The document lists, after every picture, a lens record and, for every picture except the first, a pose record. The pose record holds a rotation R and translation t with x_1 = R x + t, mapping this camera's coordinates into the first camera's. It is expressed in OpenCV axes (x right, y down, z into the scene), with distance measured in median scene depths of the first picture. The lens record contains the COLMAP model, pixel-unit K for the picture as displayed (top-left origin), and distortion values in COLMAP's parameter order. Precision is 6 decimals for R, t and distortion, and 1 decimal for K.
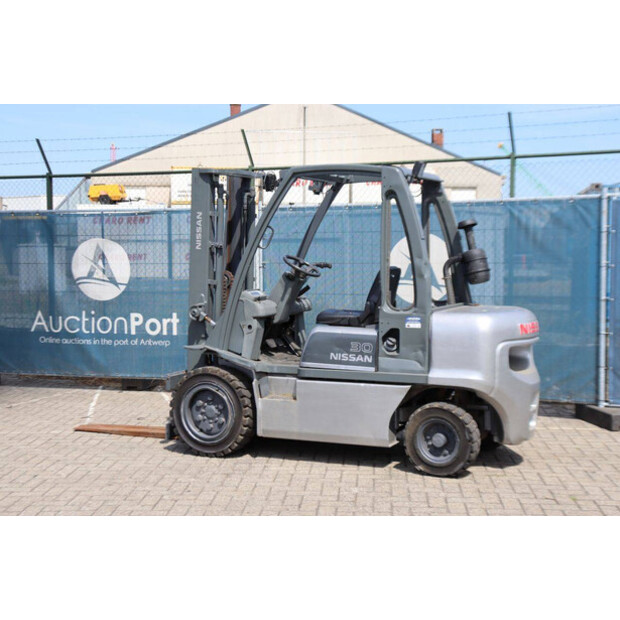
lens RADIAL K [[982.1, 0, 310.0], [0, 982.1, 310.0], [0, 0, 1]] dist [0.151103, 0.050576]
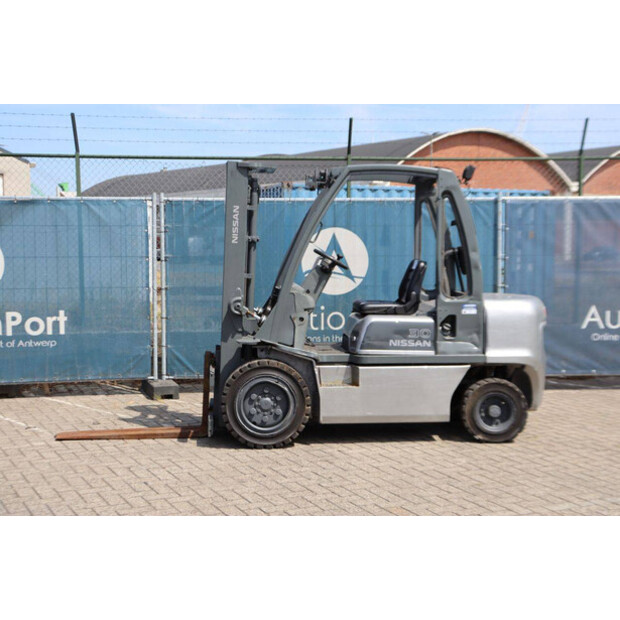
lens RADIAL K [[1002.5, 0, 310.0], [0, 1002.5, 310.0], [0, 0, 1]] dist [0.154720, 0.080509]
pose [[0.872174, -0.029716, 0.488292, -0.565168], [0.026173, 0.999558, 0.014080, -0.006558], [-0.488495, 0.000500, 0.872567, 0.078850]]
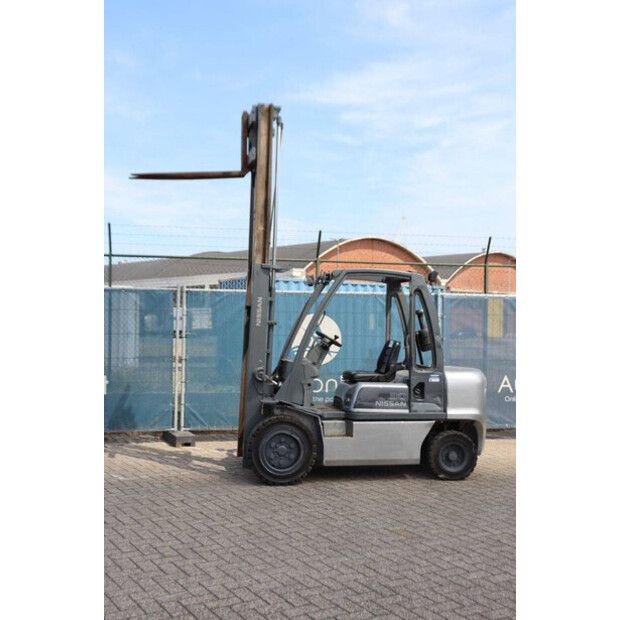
lens RADIAL K [[790.6, 0, 310.0], [0, 790.6, 310.0], [0, 0, 1]] dist [0.030996, 0.019534]
pose [[0.821828, 0.024118, 0.569225, -0.676643], [0.015461, 0.997792, -0.064598, -0.014498], [-0.569526, 0.061889, 0.819640, 0.107170]]
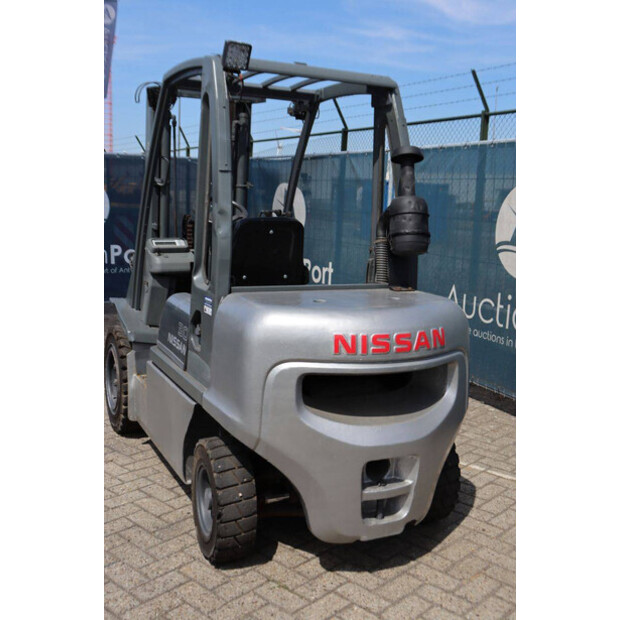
lens RADIAL K [[701.5, 0, 310.0], [0, 701.5, 310.0], [0, 0, 1]] dist [-0.011685, 0.007349]
pose [[0.774611, 0.134392, -0.617994, 0.397086], [-0.082140, 0.990263, 0.112392, -0.037526], [0.627082, -0.036298, 0.778107, 0.635507]]
